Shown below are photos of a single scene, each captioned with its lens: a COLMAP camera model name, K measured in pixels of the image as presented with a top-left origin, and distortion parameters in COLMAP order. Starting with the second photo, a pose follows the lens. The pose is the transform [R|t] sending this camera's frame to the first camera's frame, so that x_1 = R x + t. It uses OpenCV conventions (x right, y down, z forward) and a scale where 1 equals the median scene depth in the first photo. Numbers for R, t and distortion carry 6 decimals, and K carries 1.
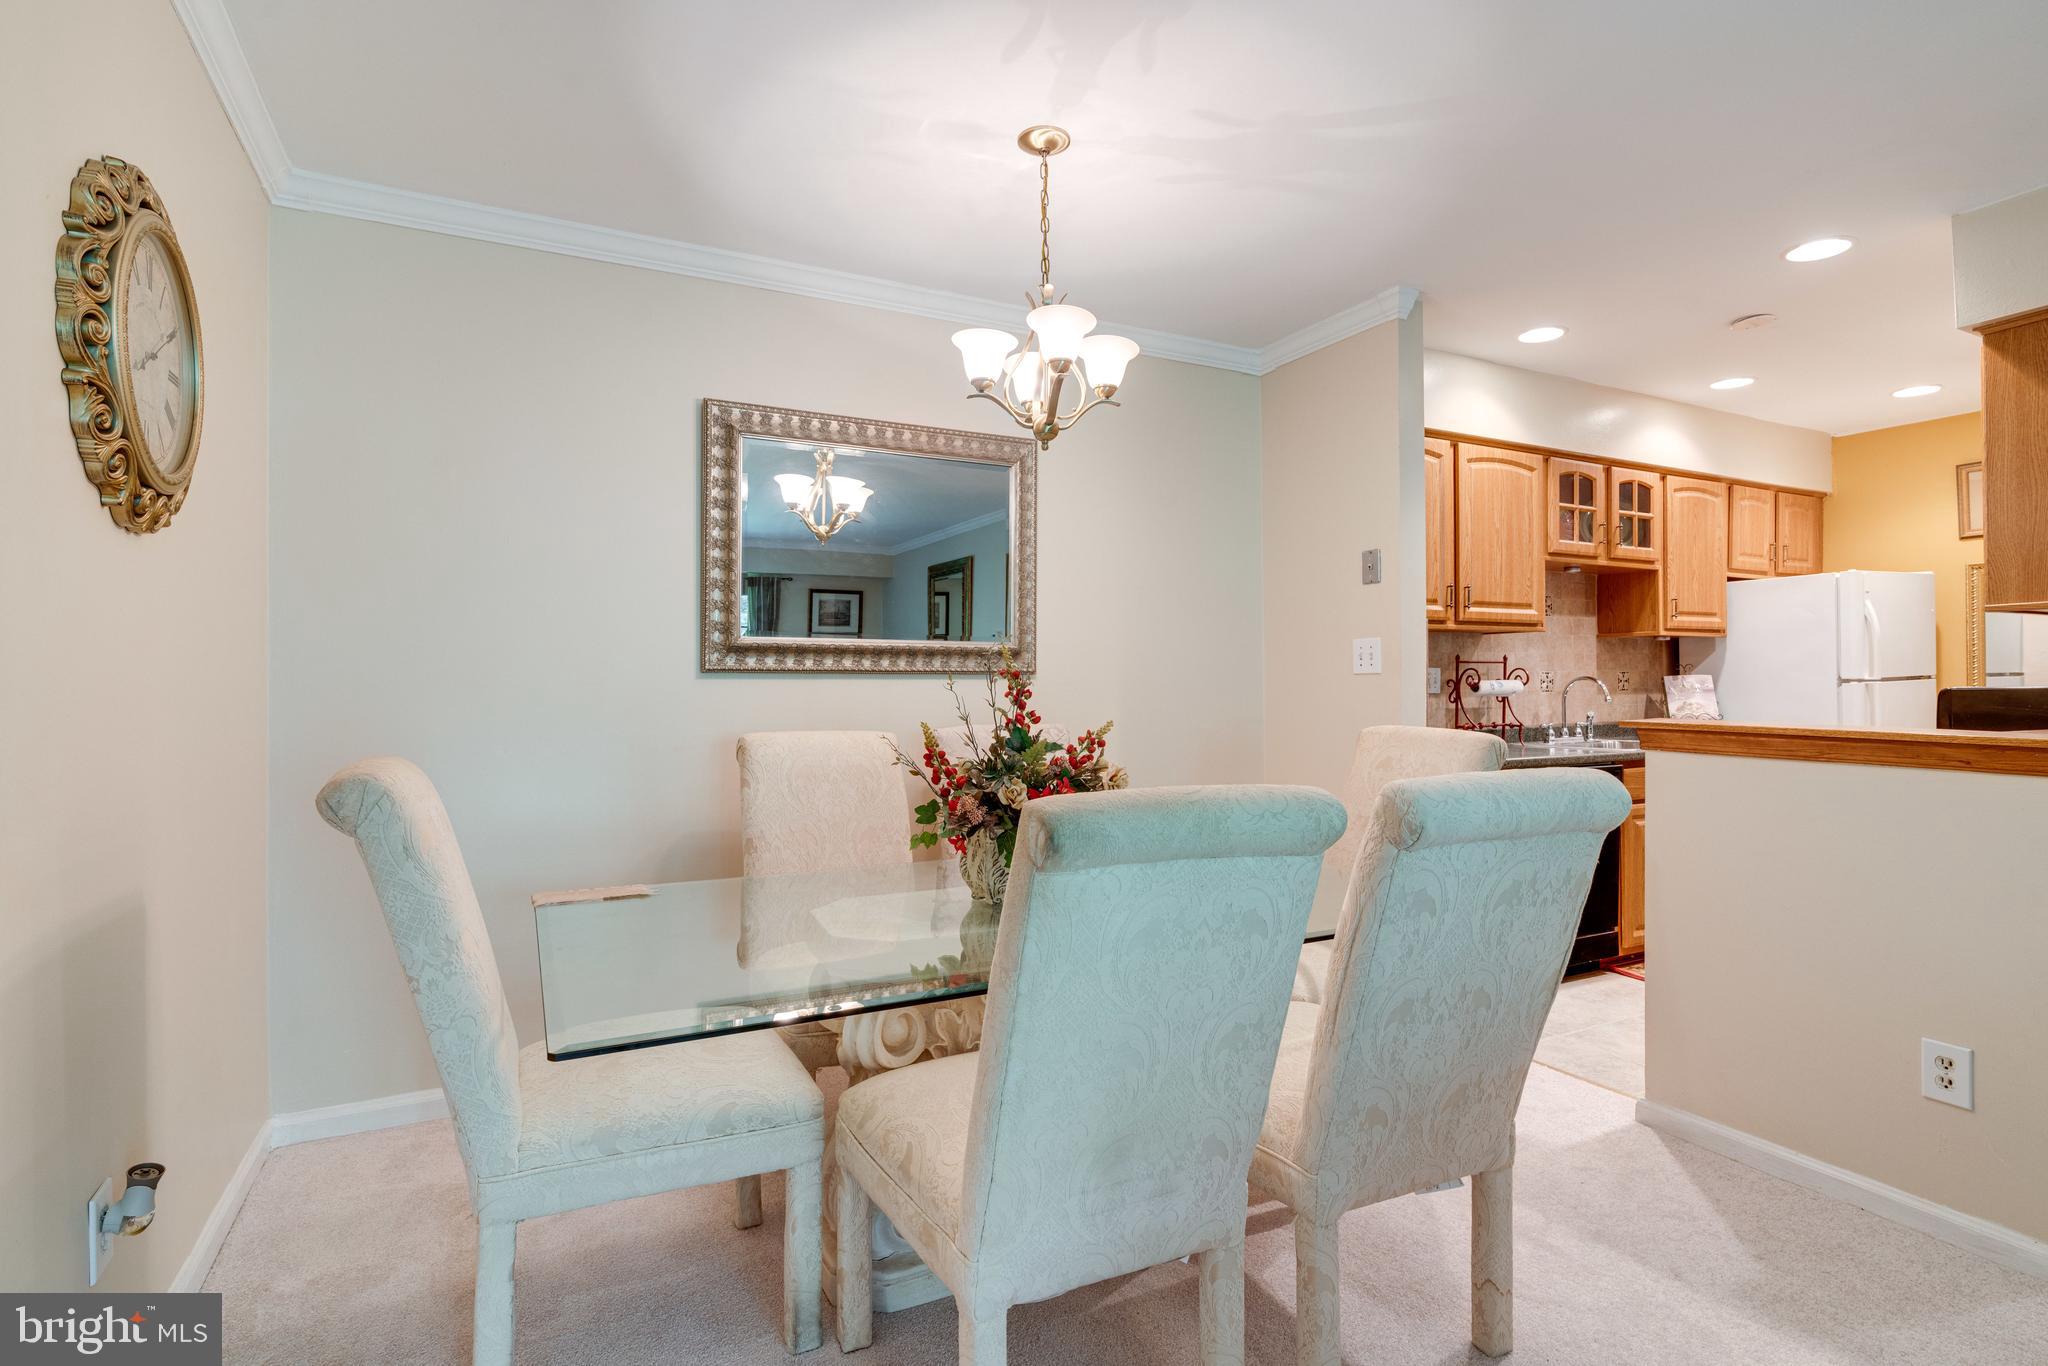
lens RADIAL K [[985.1, 0, 1010.2], [0, 985.1, 686.7], [0, 0, 1]] dist [-0.012390, 0.009054]
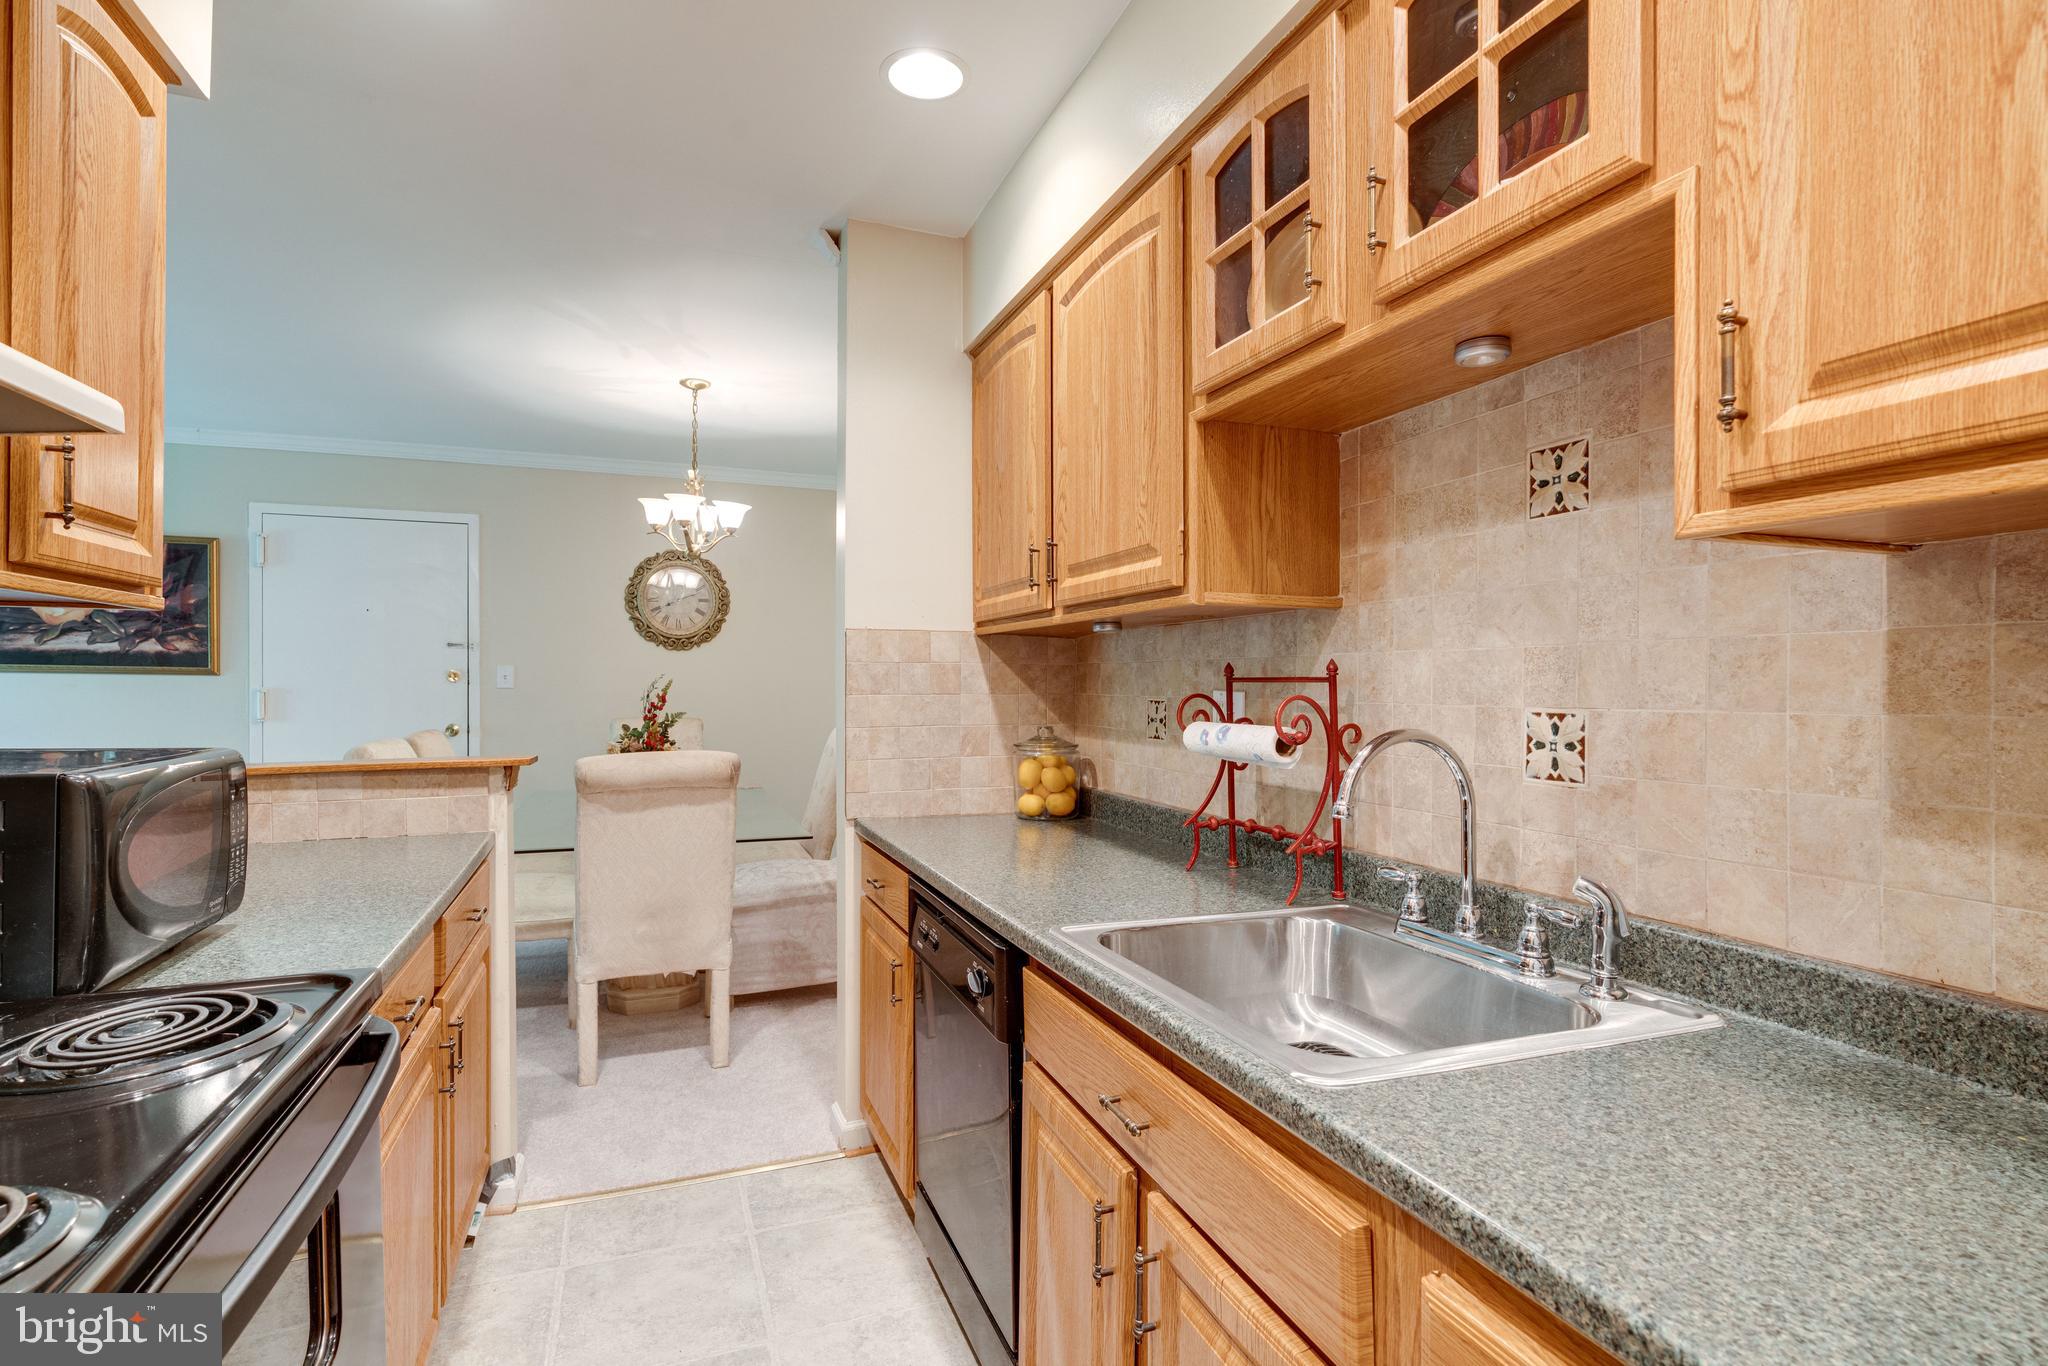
lens RADIAL K [[985.1, 0, 1010.2], [0, 985.1, 686.7], [0, 0, 1]] dist [-0.012390, 0.009054]
pose [[-0.112347, 0.011080, -0.993607, 1.498973], [-0.004561, 0.999922, 0.011666, -0.043836], [0.993659, 0.005842, -0.112288, 1.549206]]
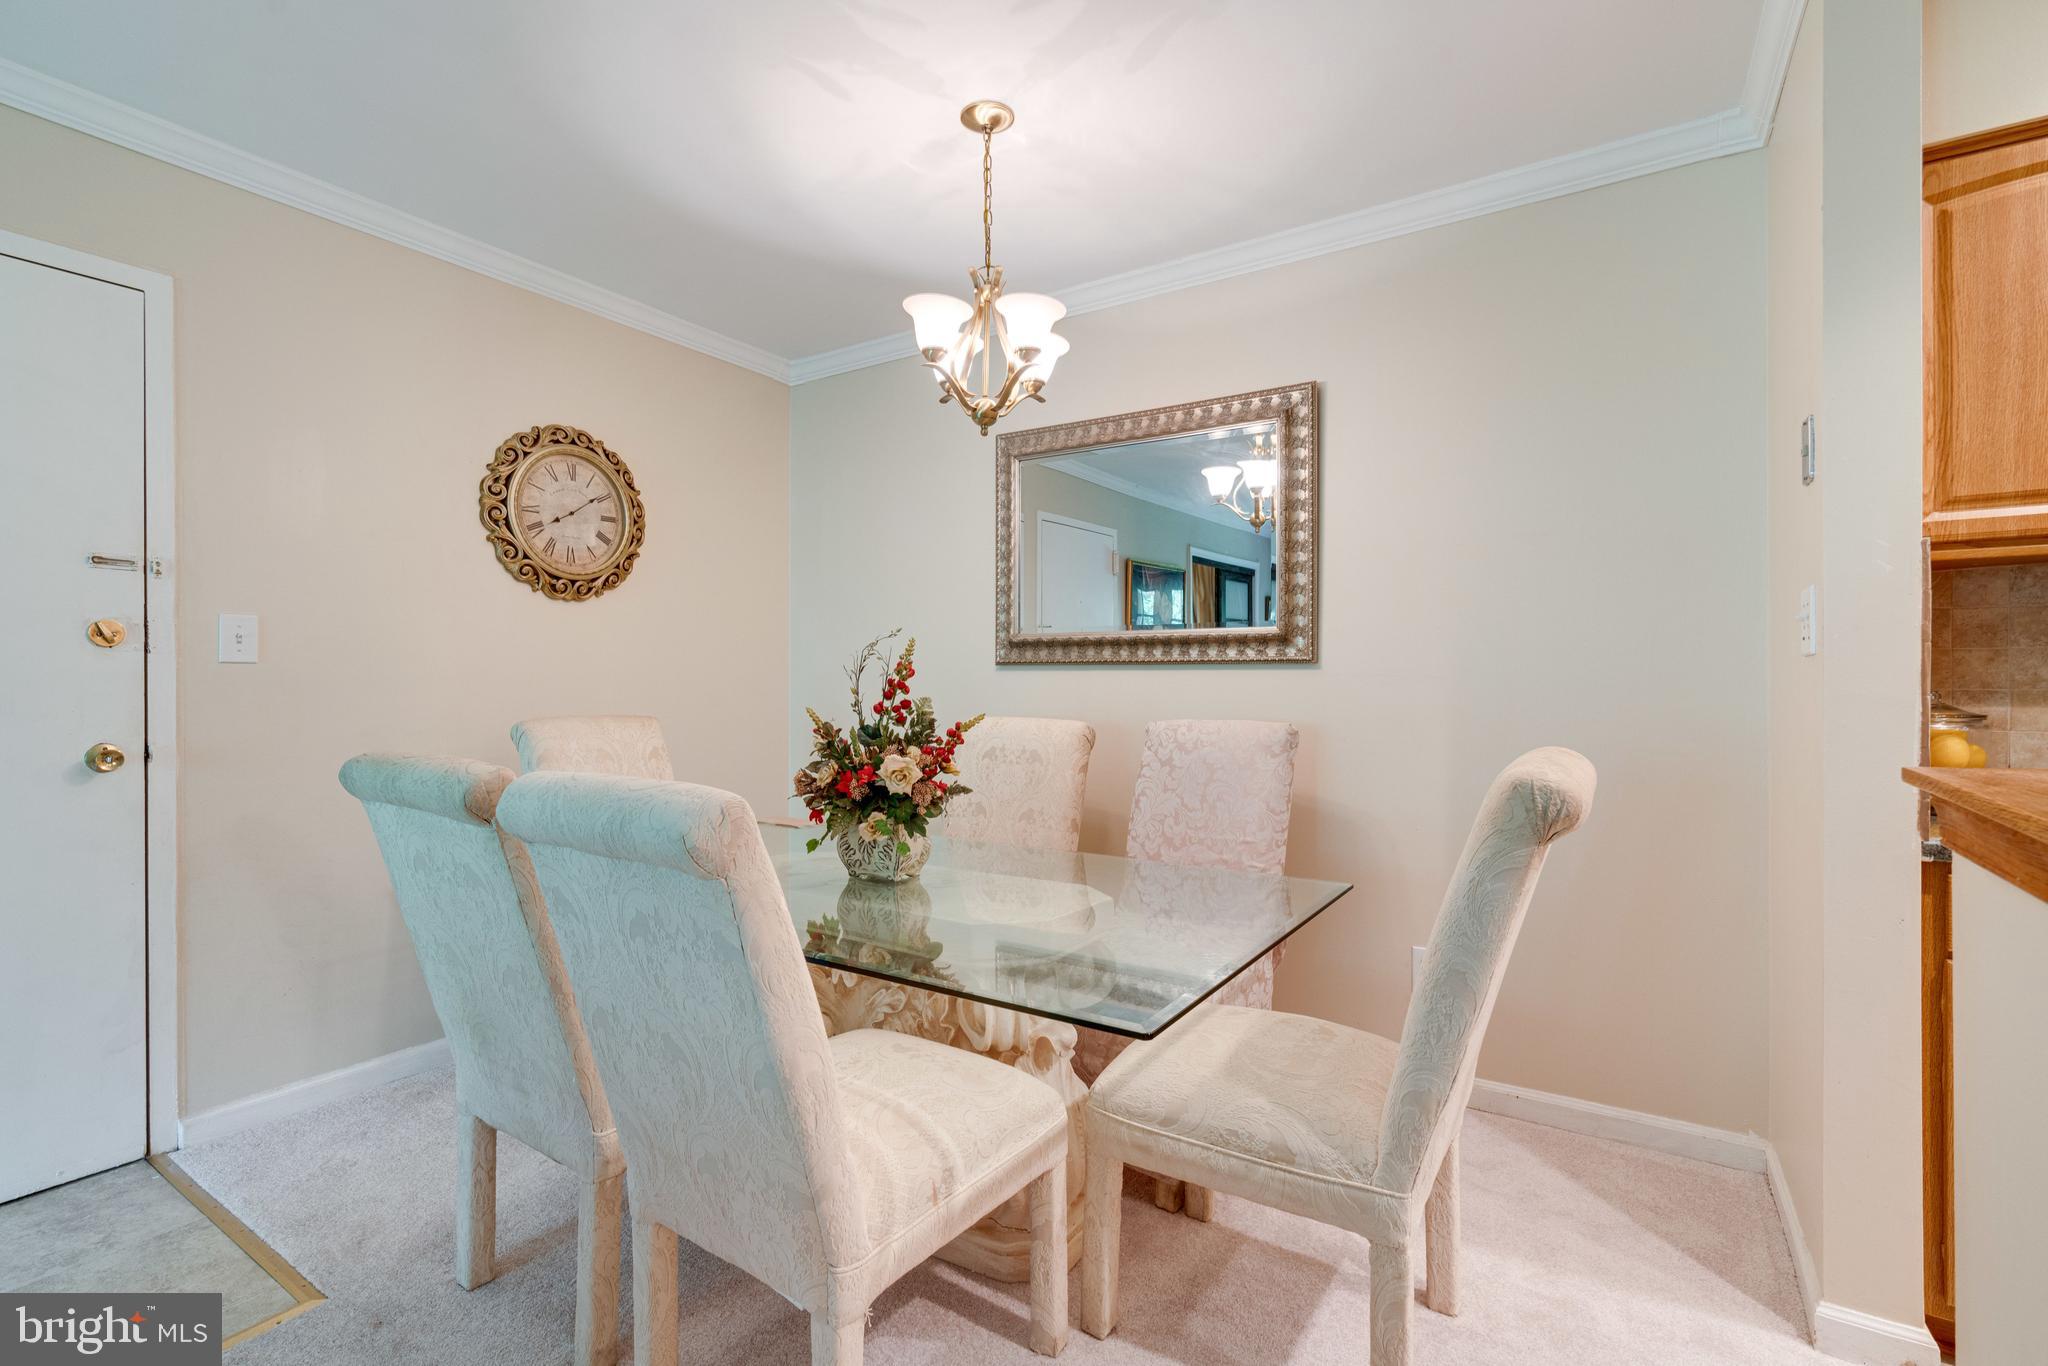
lens RADIAL K [[940.9, 0, 985.6], [0, 940.9, 679.1], [0, 0, 1]] dist [0.000640, 0.000247]
pose [[0.484457, 0.003072, -0.874809, 0.753564], [-0.001699, 0.999995, 0.002570, -0.000407], [0.874813, 0.000241, 0.484460, 0.487544]]
